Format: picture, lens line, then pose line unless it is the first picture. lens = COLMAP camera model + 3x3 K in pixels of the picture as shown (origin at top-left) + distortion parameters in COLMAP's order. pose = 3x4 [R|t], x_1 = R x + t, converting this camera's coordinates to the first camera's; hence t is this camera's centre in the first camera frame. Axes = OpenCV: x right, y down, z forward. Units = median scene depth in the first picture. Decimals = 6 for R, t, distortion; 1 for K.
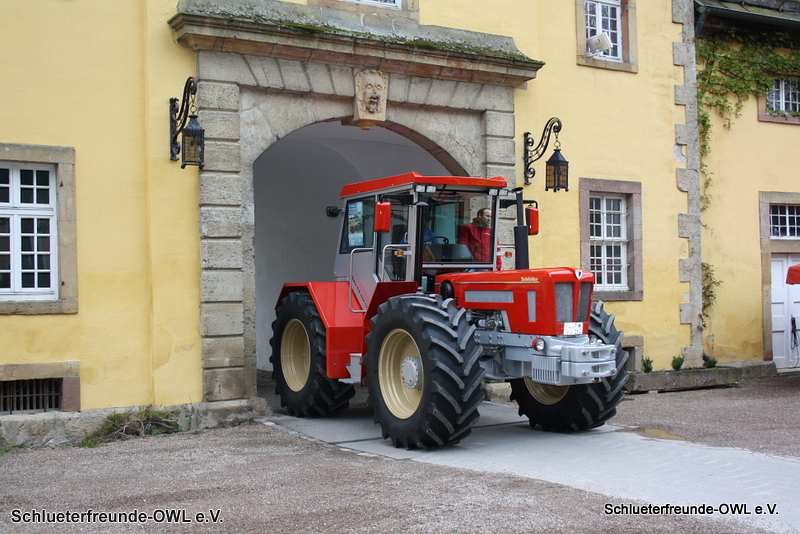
lens RADIAL K [[965.3, 0, 411.6], [0, 965.3, 280.4], [0, 0, 1]] dist [-0.041265, 0.000000]
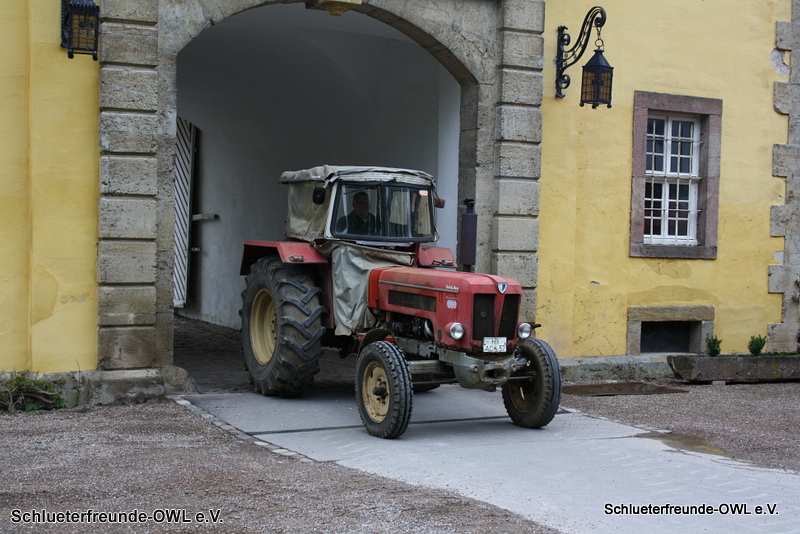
lens RADIAL K [[1213.8, 0, 397.2], [0, 1213.8, 281.2], [0, 0, 1]] dist [0.014187, 0.000000]
pose [[0.997141, 0.040448, -0.063821, 0.066384], [-0.037268, 0.998041, 0.050257, -0.000396], [0.065729, -0.047734, 0.996695, 0.057217]]
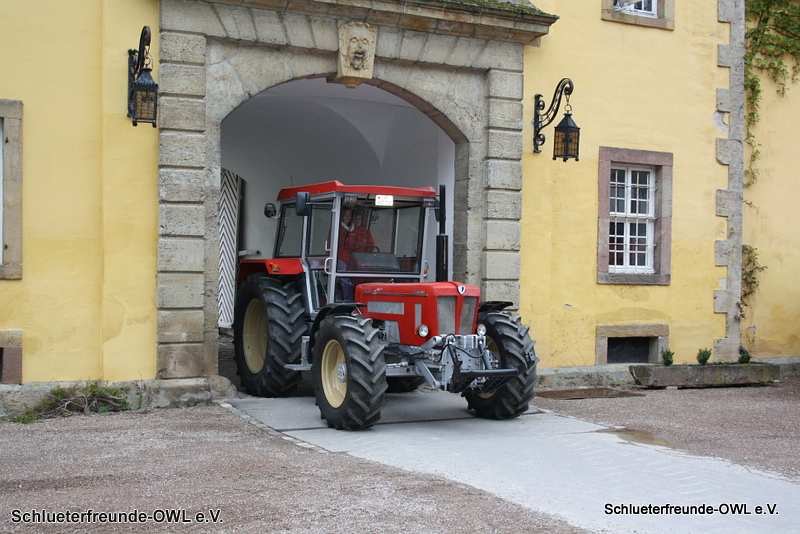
lens RADIAL K [[1024.8, 0, 390.6], [0, 1024.8, 276.8], [0, 0, 1]] dist [-0.026262, 0.000000]
pose [[0.995502, 0.031785, -0.089254, 0.079966], [-0.029878, 0.999298, 0.022621, -0.001059], [0.089910, -0.019853, 0.995752, 0.036238]]
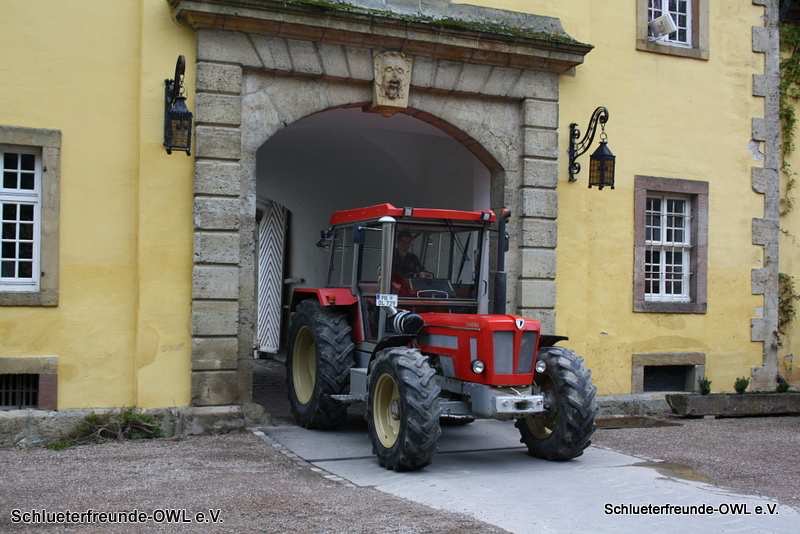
lens RADIAL K [[965.3, 0, 390.1], [0, 965.3, 276.2], [0, 0, 1]] dist [-0.041265, 0.000000]
pose [[0.990216, 0.031002, -0.136054, 0.083886], [-0.031777, 0.999489, -0.003533, -0.001809], [0.135875, 0.007822, 0.990695, 0.090620]]
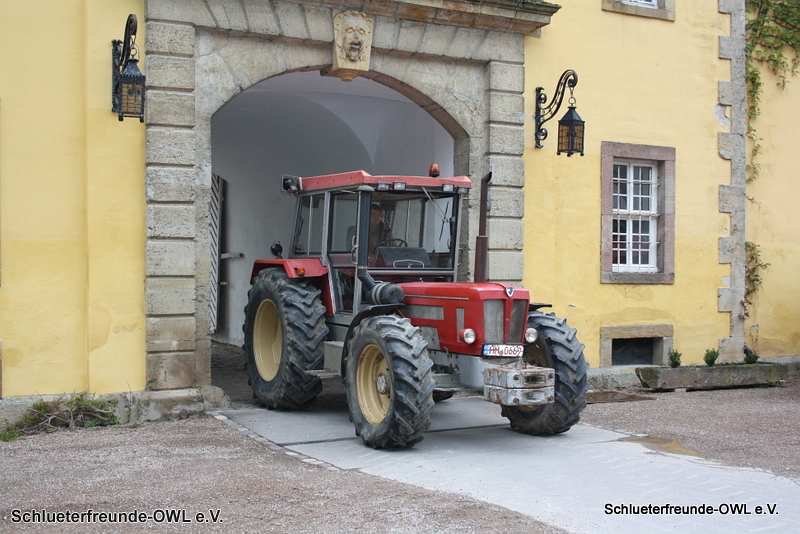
lens RADIAL K [[1024.8, 0, 397.6], [0, 1024.8, 273.9], [0, 0, 1]] dist [-0.026262, 0.000000]
pose [[0.998164, 0.020536, -0.056986, 0.052973], [-0.019493, 0.999633, 0.018803, -0.000965], [0.057351, -0.017657, 0.998198, 0.079309]]
